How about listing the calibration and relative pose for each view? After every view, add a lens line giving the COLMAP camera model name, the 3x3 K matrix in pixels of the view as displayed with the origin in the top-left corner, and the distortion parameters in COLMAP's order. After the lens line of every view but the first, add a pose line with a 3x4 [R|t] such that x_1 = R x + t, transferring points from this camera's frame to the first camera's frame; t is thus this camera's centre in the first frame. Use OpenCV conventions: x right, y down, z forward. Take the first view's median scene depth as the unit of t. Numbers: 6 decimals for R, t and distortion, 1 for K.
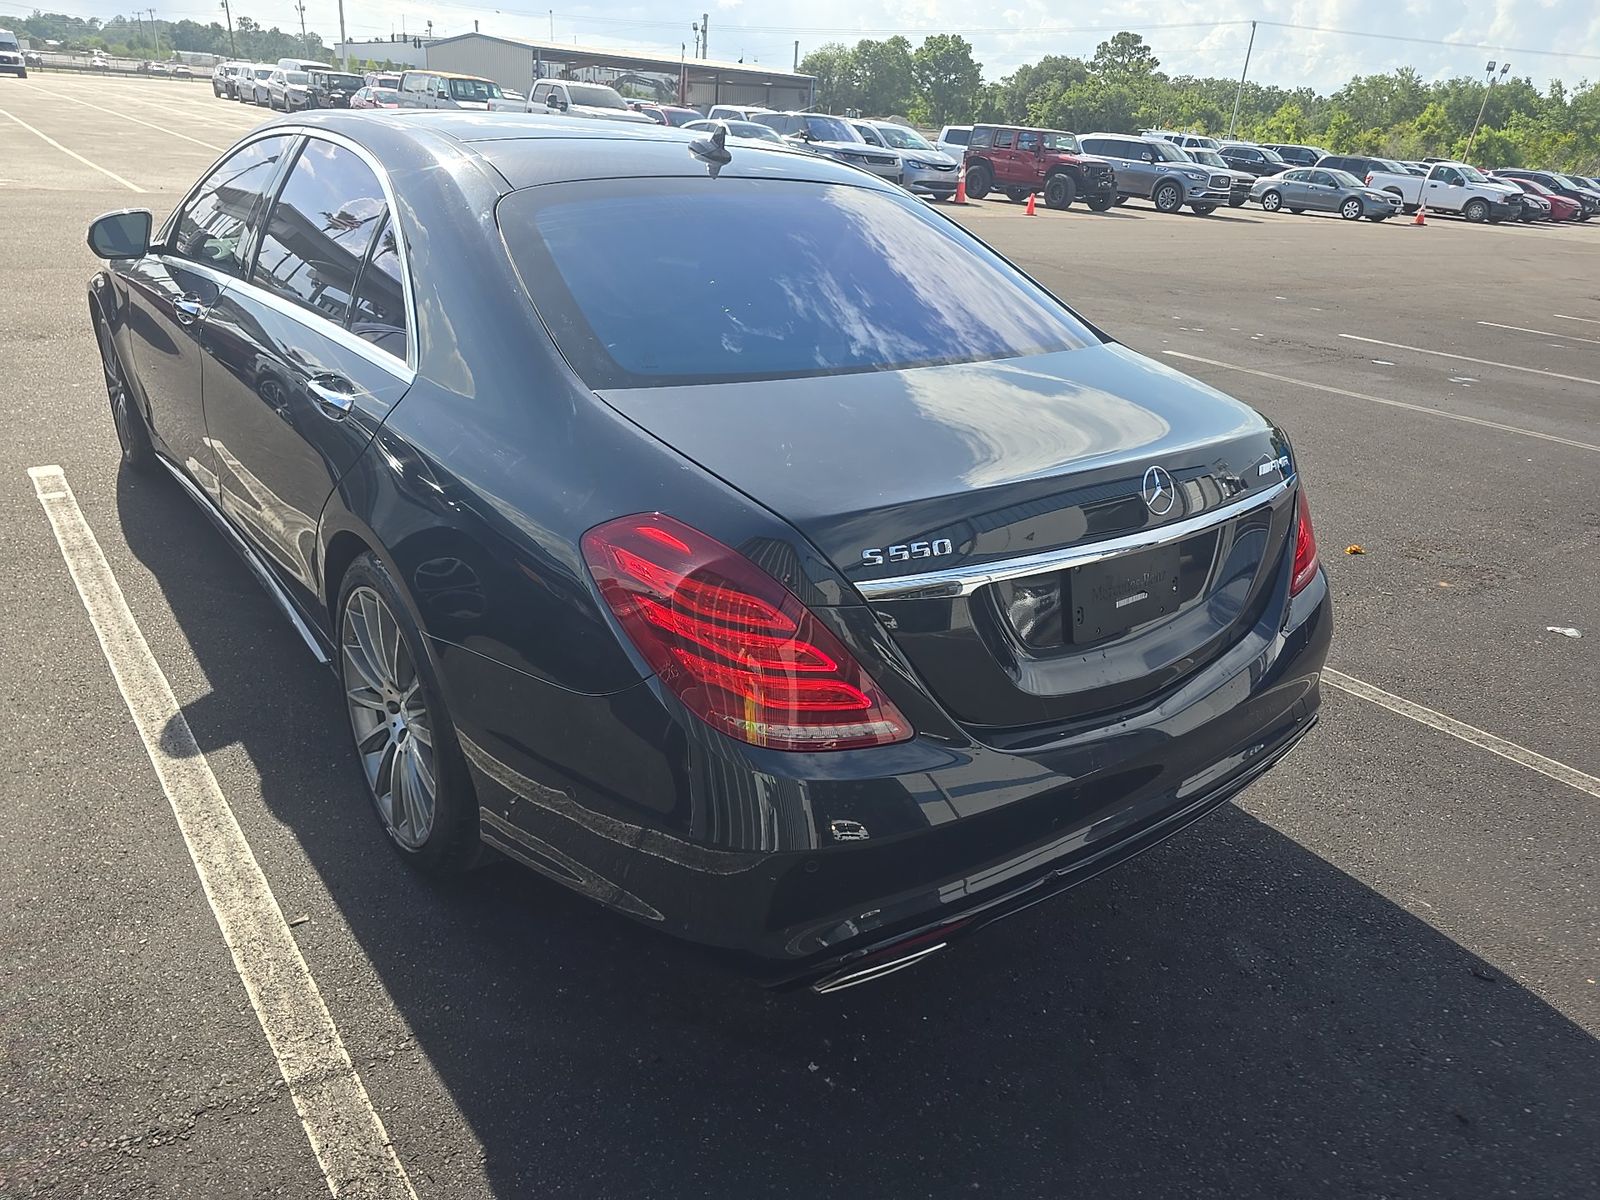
lens RADIAL K [[1130.9, 0, 804.5], [0, 1130.9, 635.7], [0, 0, 1]] dist [0.046952, -0.039960]
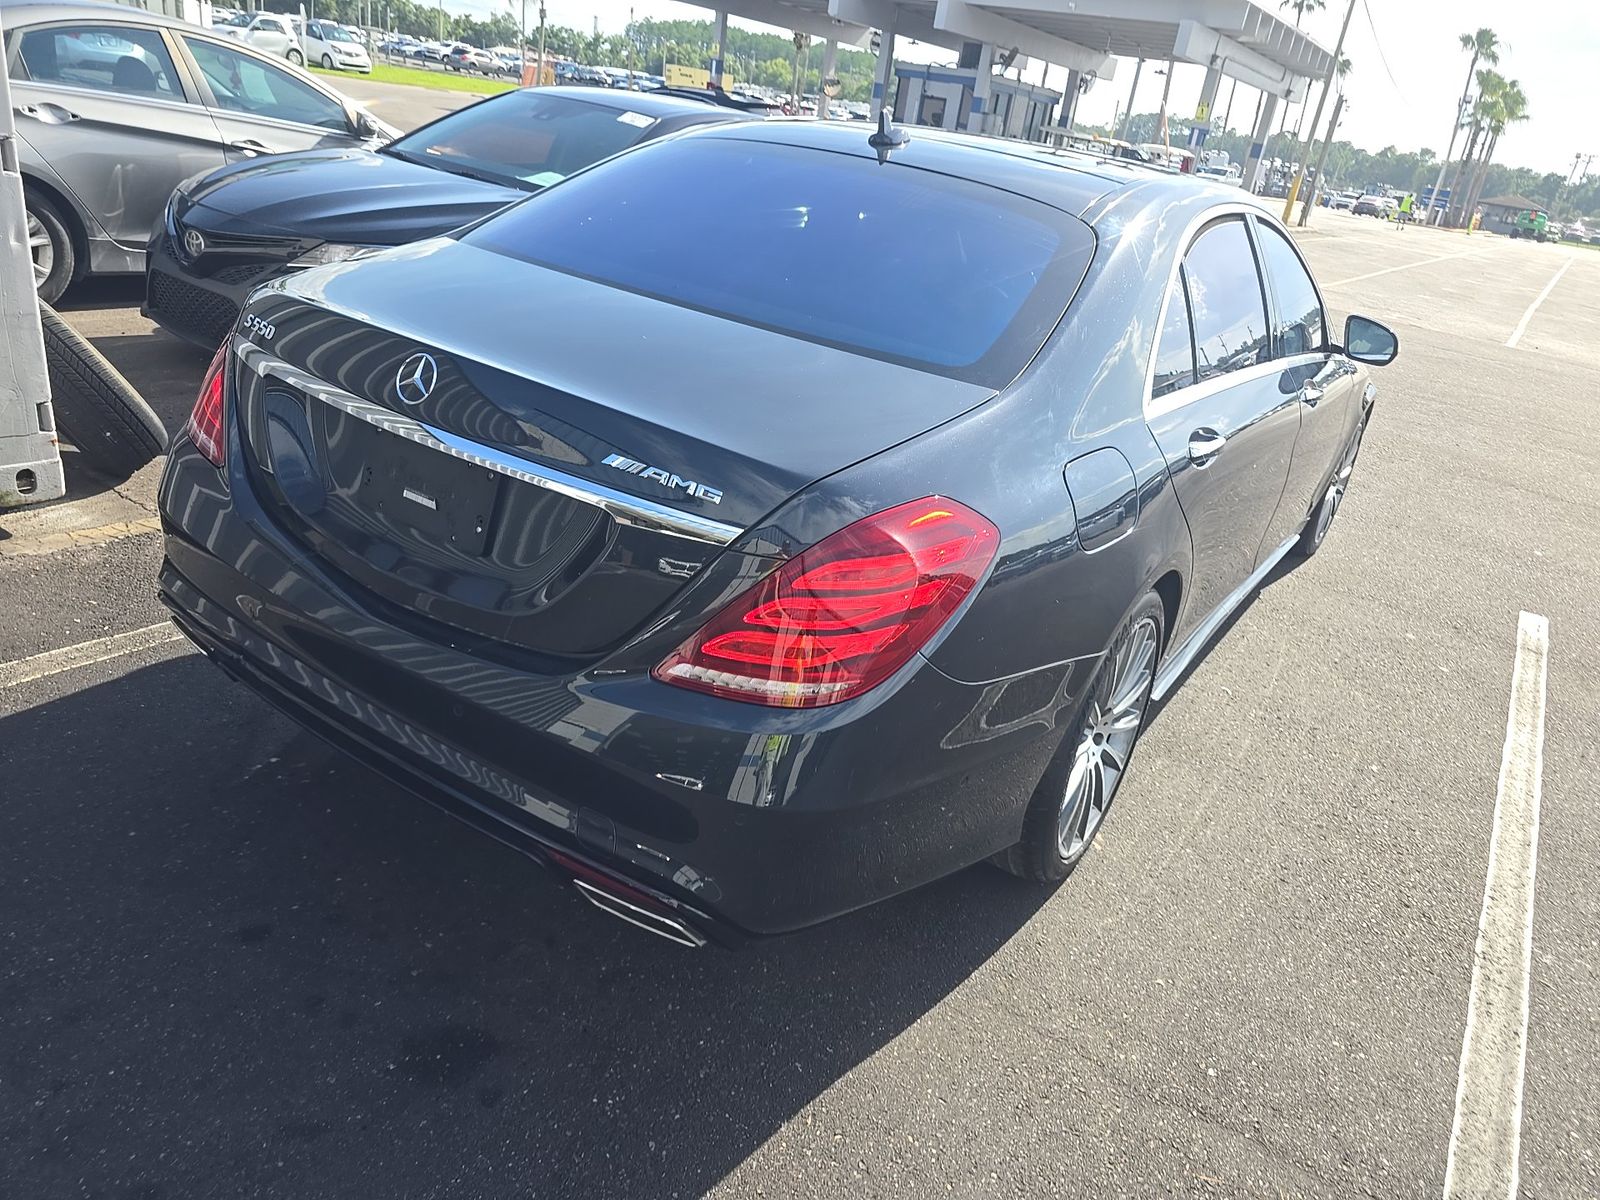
lens RADIAL K [[1148.3, 0, 792.4], [0, 1148.3, 634.4], [0, 0, 1]] dist [0.063212, -0.055290]
pose [[0.267265, 0.372146, -0.888863, 0.162868], [-0.515272, 0.834660, 0.194519, -0.036529], [0.814288, 0.406017, 0.414832, 0.116110]]
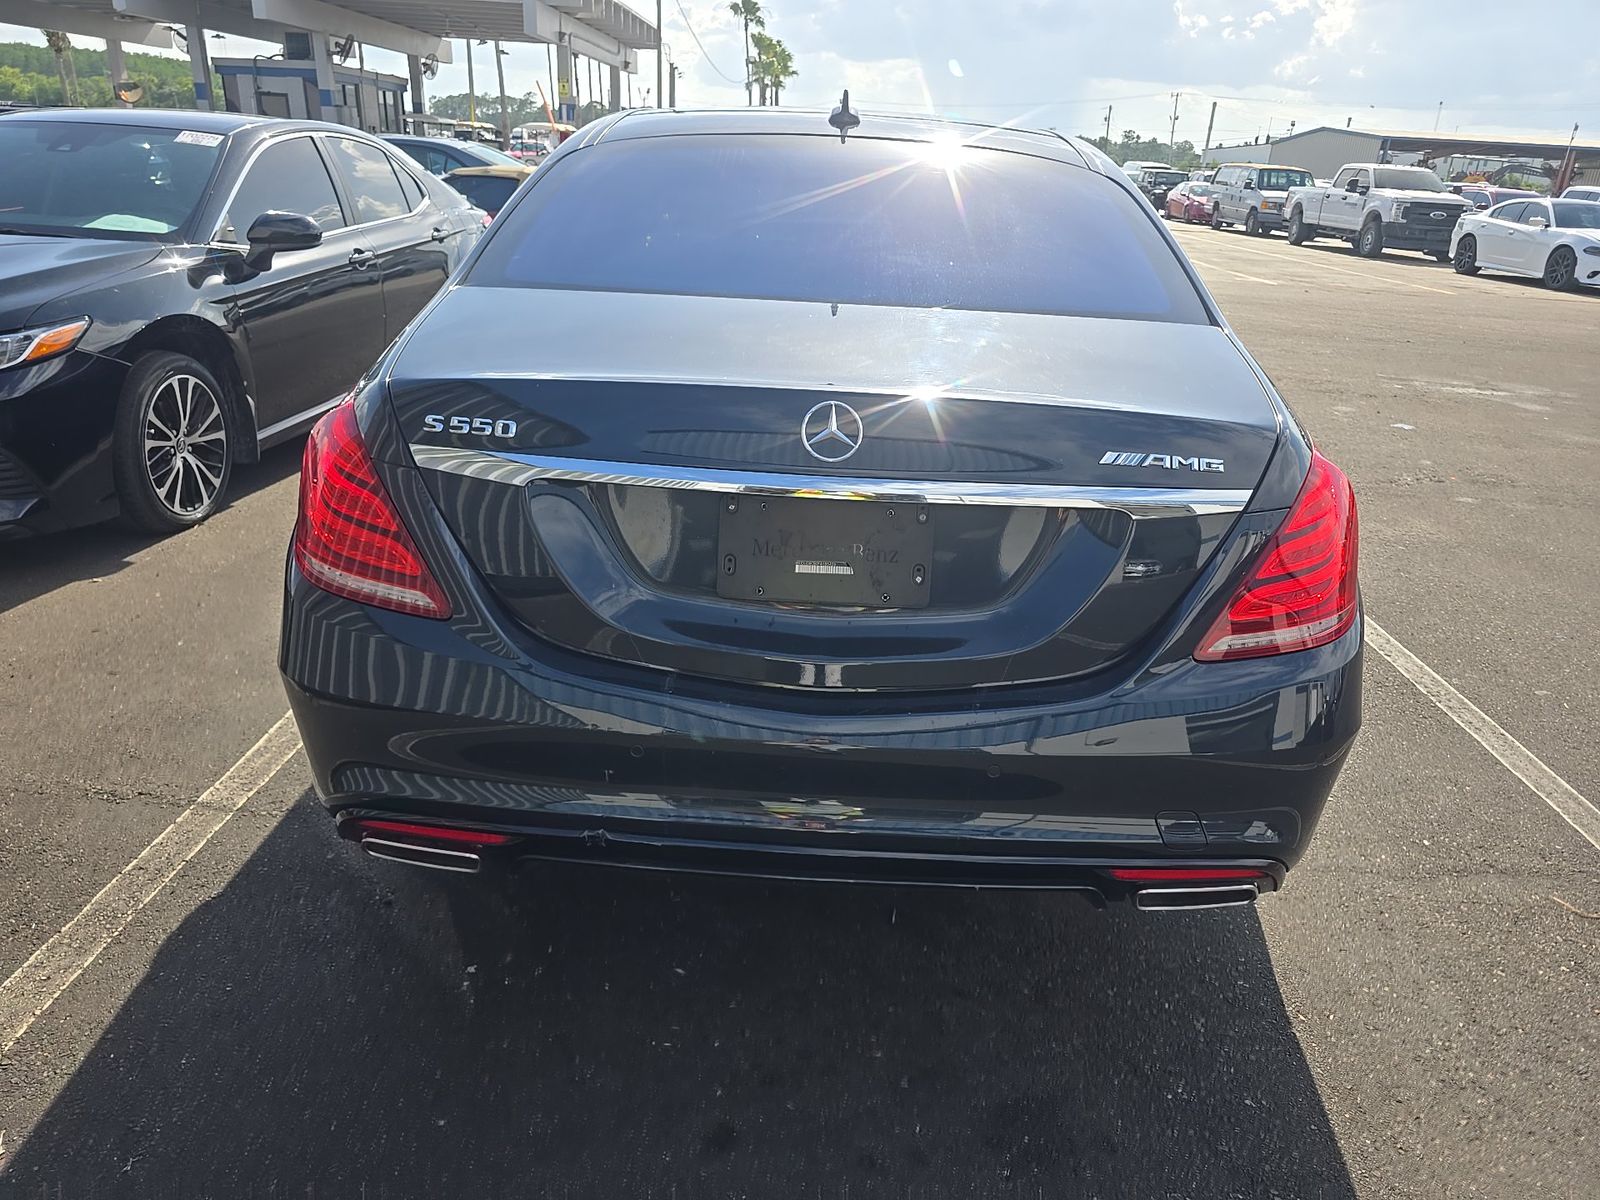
lens RADIAL K [[1130.9, 0, 804.5], [0, 1130.9, 635.7], [0, 0, 1]] dist [0.046952, -0.039960]
pose [[0.754073, 0.218312, -0.619446, 0.101985], [-0.269944, 0.962816, 0.010714, 0.001186], [0.598752, 0.159137, 0.784966, 0.046886]]
